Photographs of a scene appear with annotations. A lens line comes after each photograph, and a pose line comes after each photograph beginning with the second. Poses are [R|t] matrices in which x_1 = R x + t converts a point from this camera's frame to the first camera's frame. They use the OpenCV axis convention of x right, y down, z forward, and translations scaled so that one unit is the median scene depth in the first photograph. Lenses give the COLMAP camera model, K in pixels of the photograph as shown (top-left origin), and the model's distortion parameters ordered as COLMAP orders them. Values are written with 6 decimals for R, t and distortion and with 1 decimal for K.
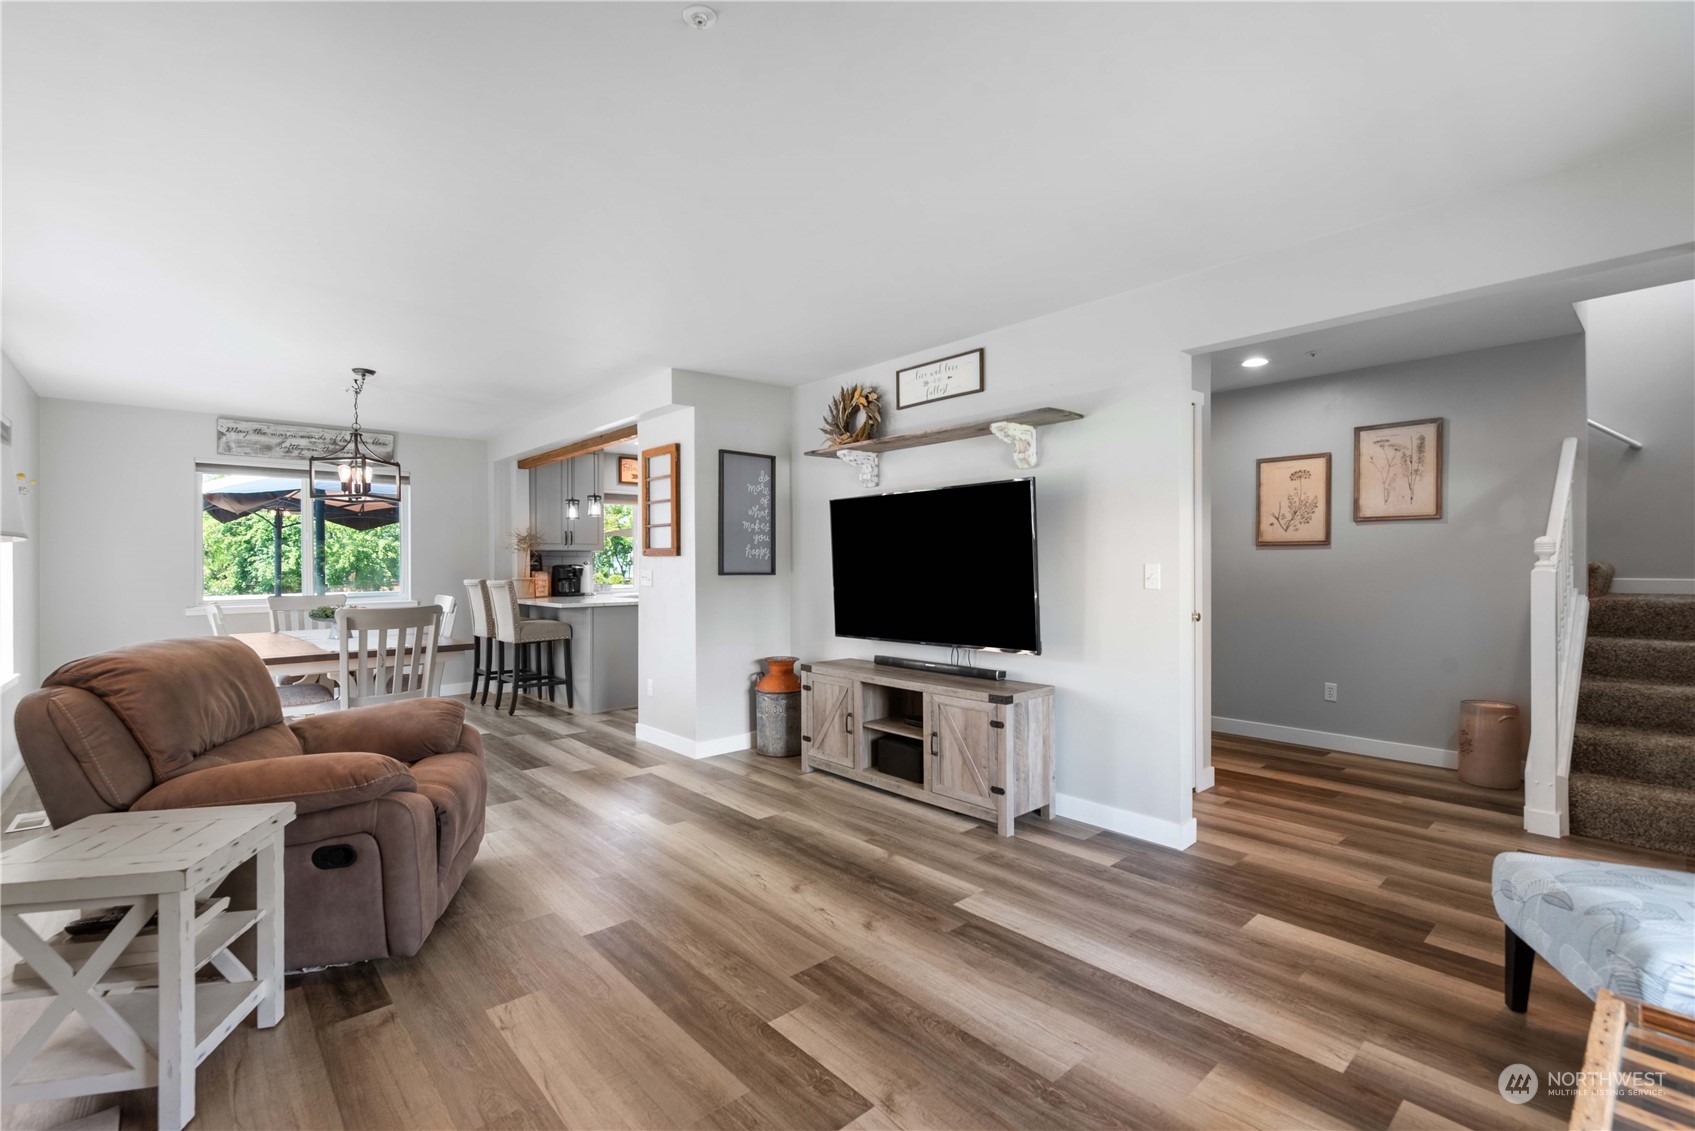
lens RADIAL K [[752.4, 0, 852.3], [0, 752.4, 568.7], [0, 0, 1]] dist [0.003009, 0.000200]
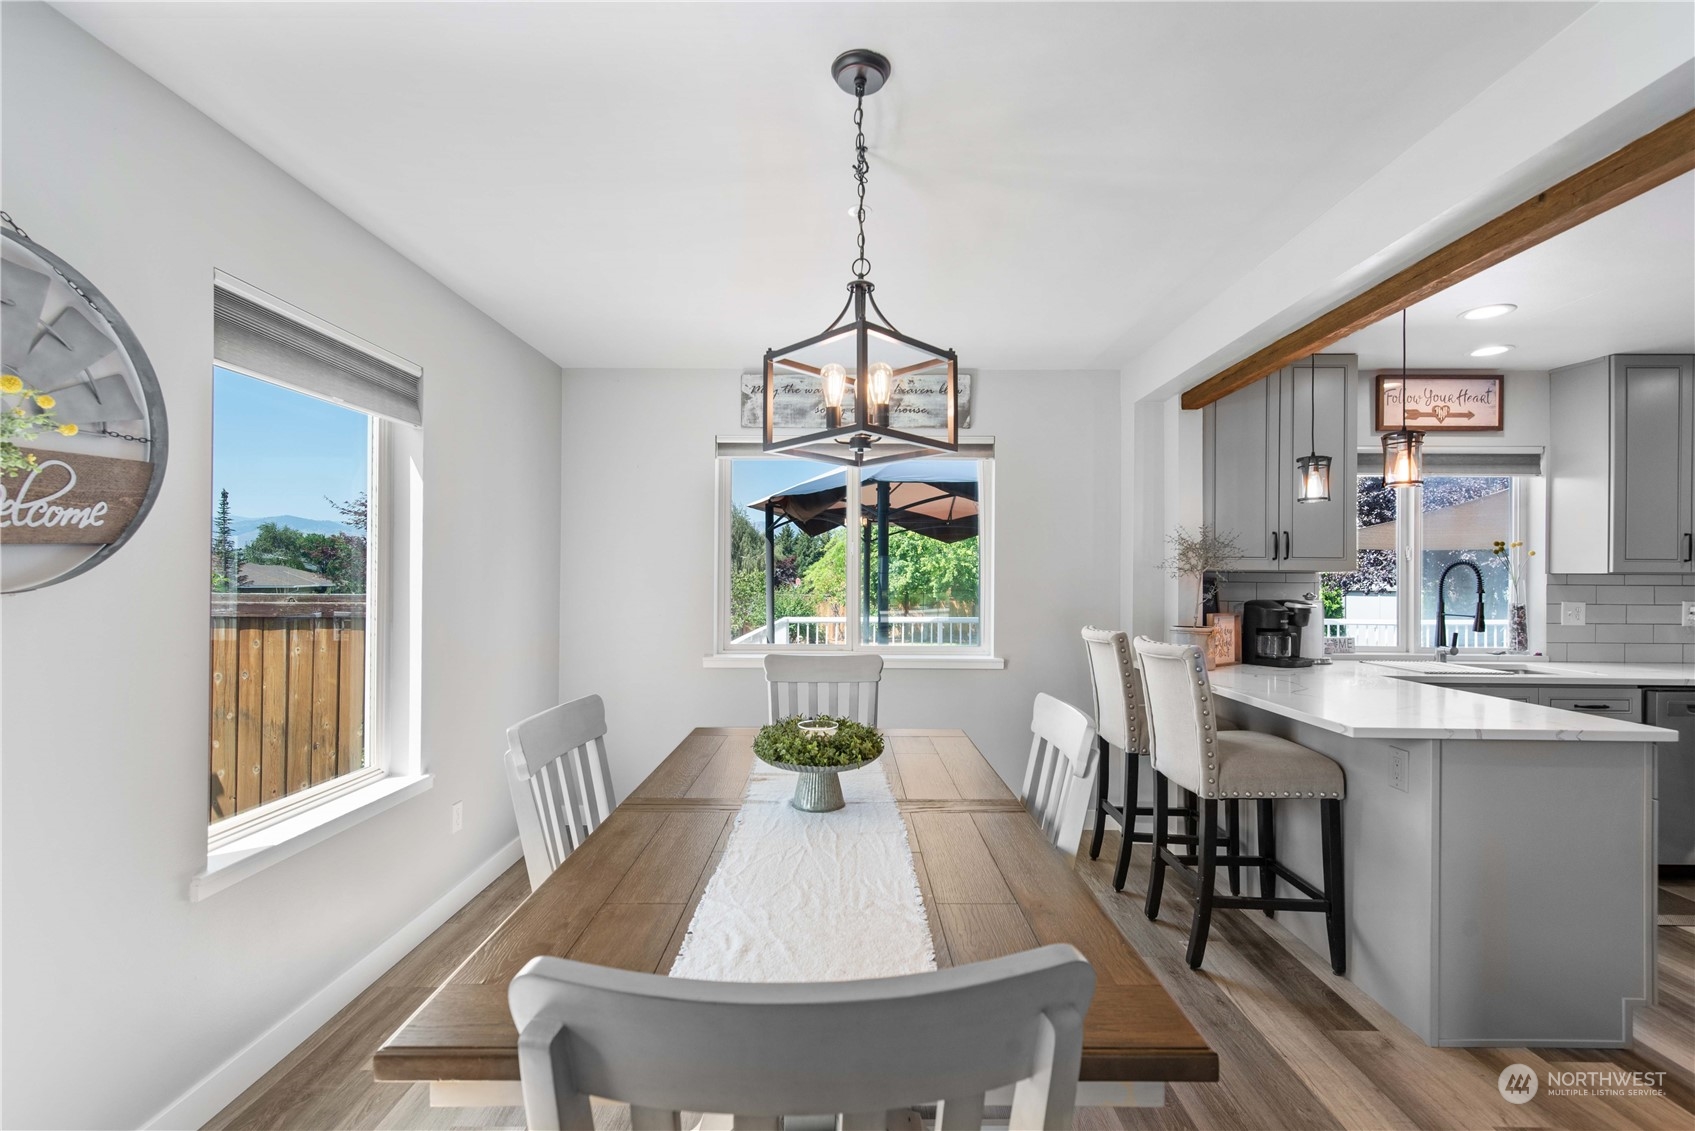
lens RADIAL K [[749.1, 0, 849.2], [0, 749.1, 574.8], [0, 0, 1]] dist [0.004807, 0.000224]
pose [[0.737738, 0.007424, -0.675047, -0.424550], [-0.013438, 0.999903, -0.003690, -0.027072], [0.674954, 0.011793, 0.737766, 0.759756]]
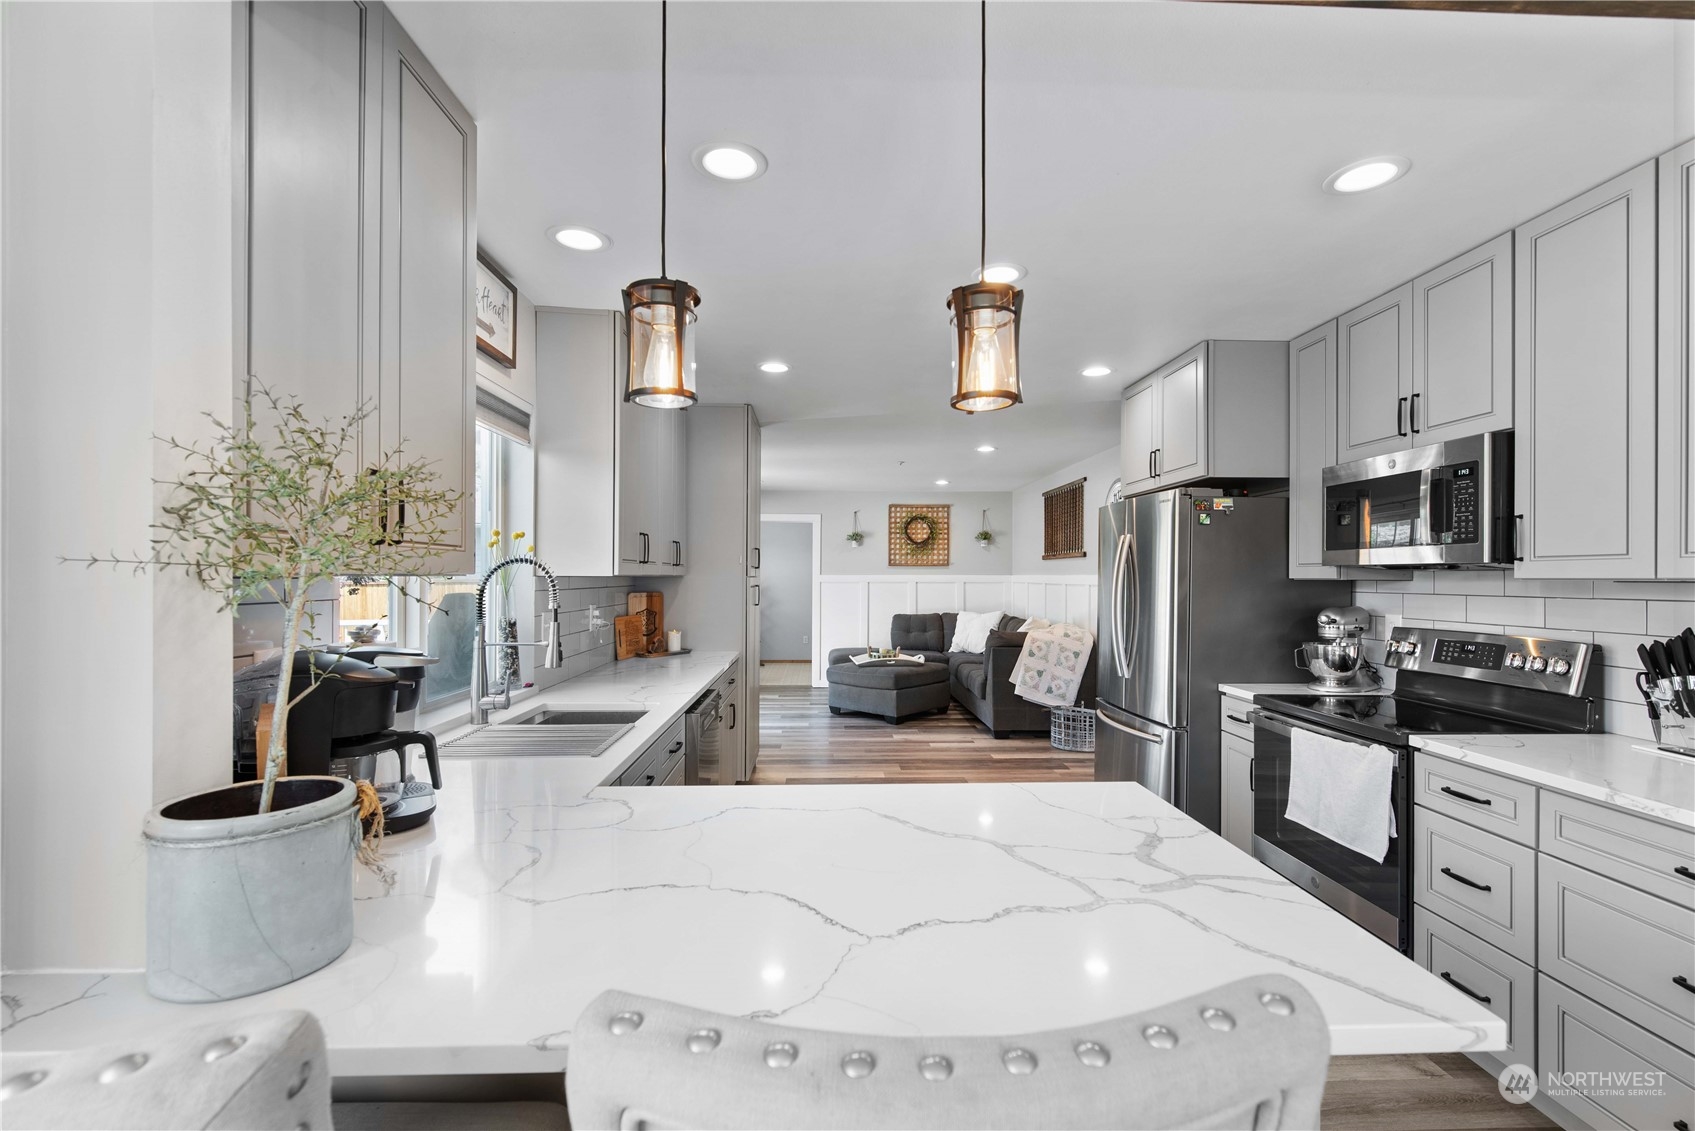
lens RADIAL K [[740.2, 0, 849.7], [0, 740.2, 575.6], [0, 0, 1]] dist [0.000205, -0.000090]
pose [[0.641052, 0.007725, 0.767459, -0.734046], [-0.002261, 0.999964, -0.008177, -0.038200], [-0.767494, 0.003507, 0.641046, 1.325601]]
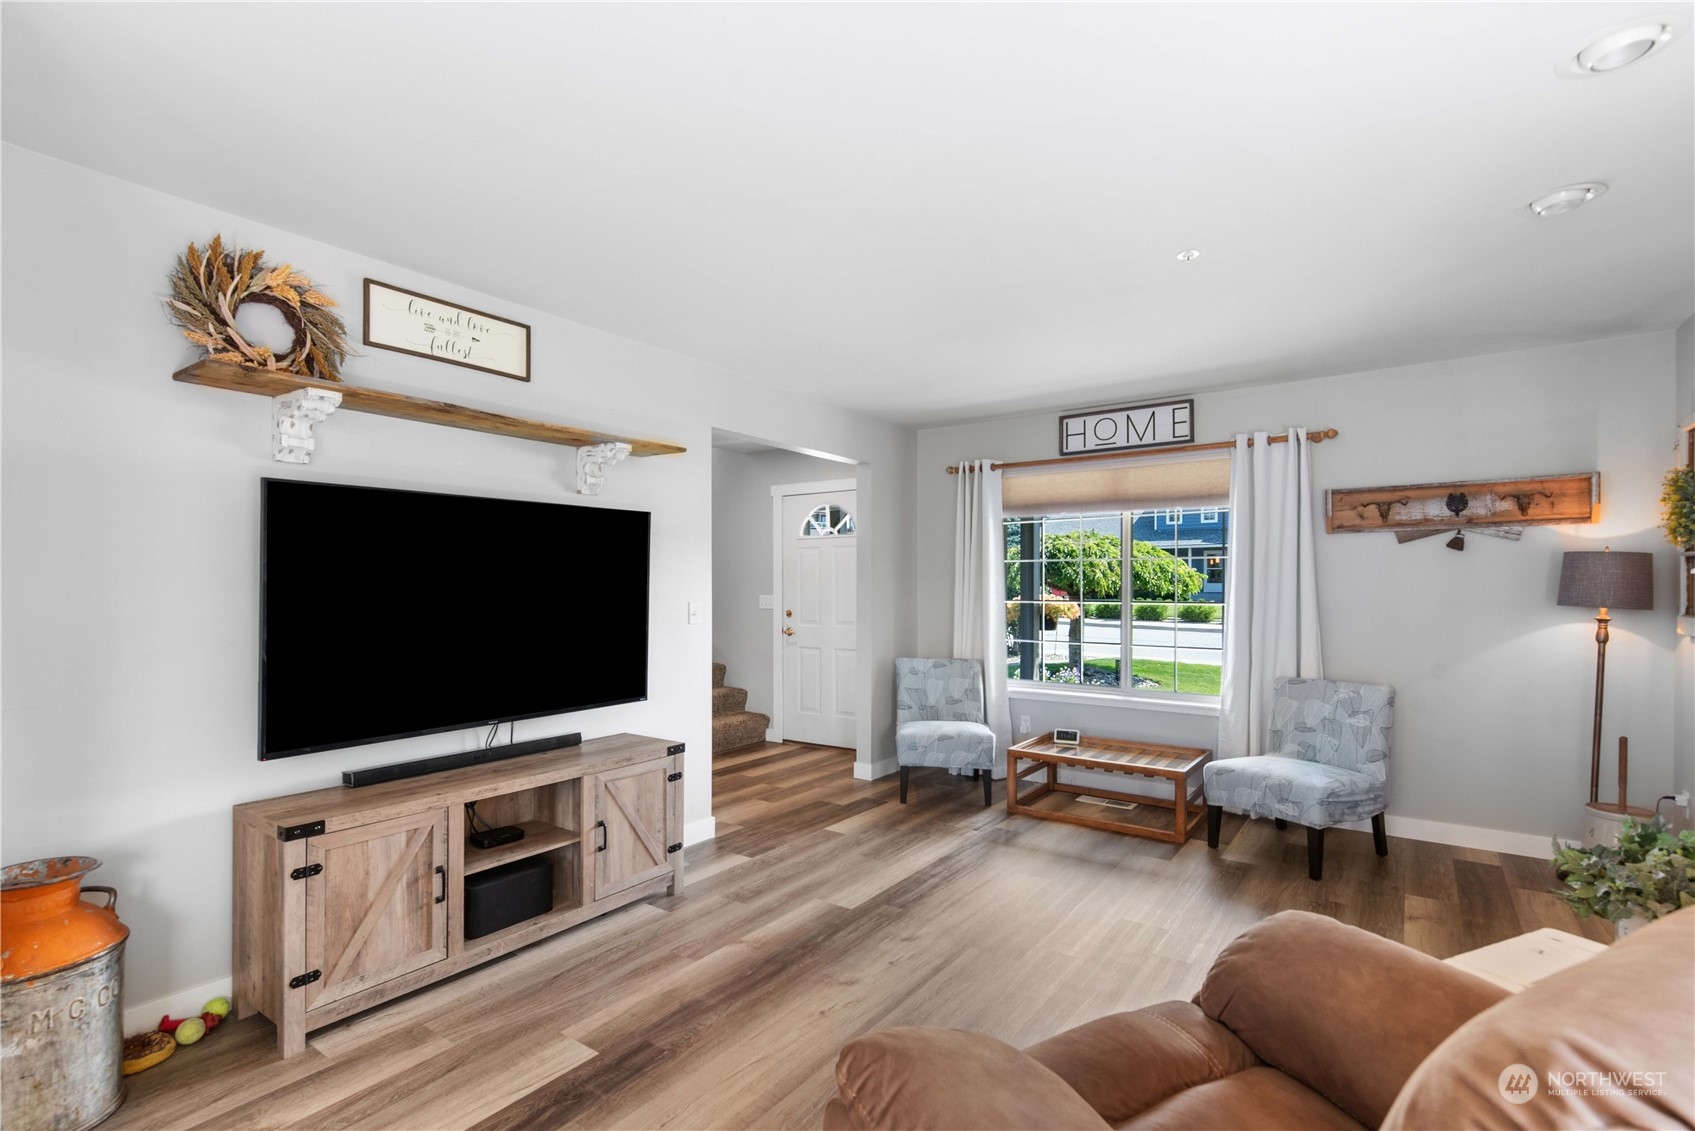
lens RADIAL K [[789.0, 0, 842.1], [0, 789.0, 588.5], [0, 0, 1]] dist [0.001755, 0.000726]
pose [[-0.211402, 0.002718, 0.977395, -0.603242], [0.007230, 0.999973, -0.001217, -0.017379], [-0.977372, 0.006809, -0.211416, 0.751204]]
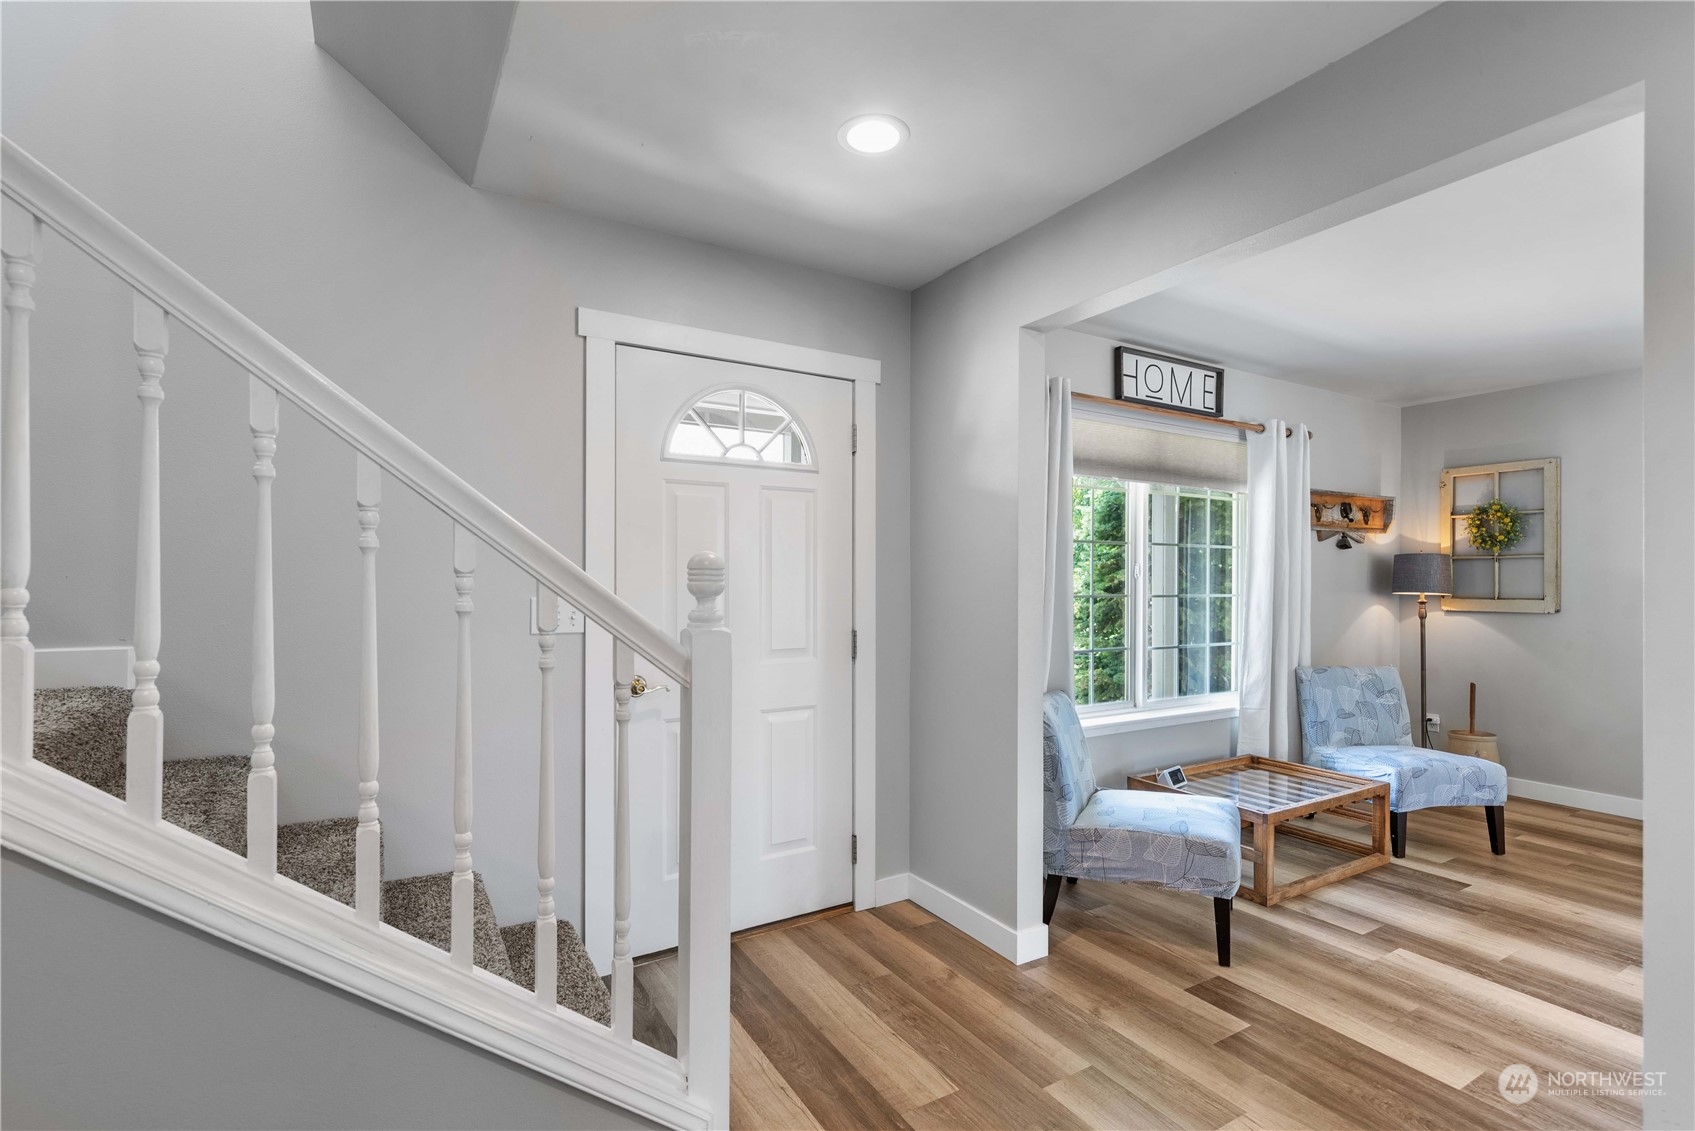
lens RADIAL K [[778.9, 0, 847.5], [0, 778.9, 565.5], [0, 0, 1]] dist [0.000499, 0.000160]
pose [[-0.981042, 0.003731, 0.193759, 0.555755], [0.001550, 0.999934, -0.011407, -0.022106], [-0.193789, -0.010890, -0.980983, 1.065048]]
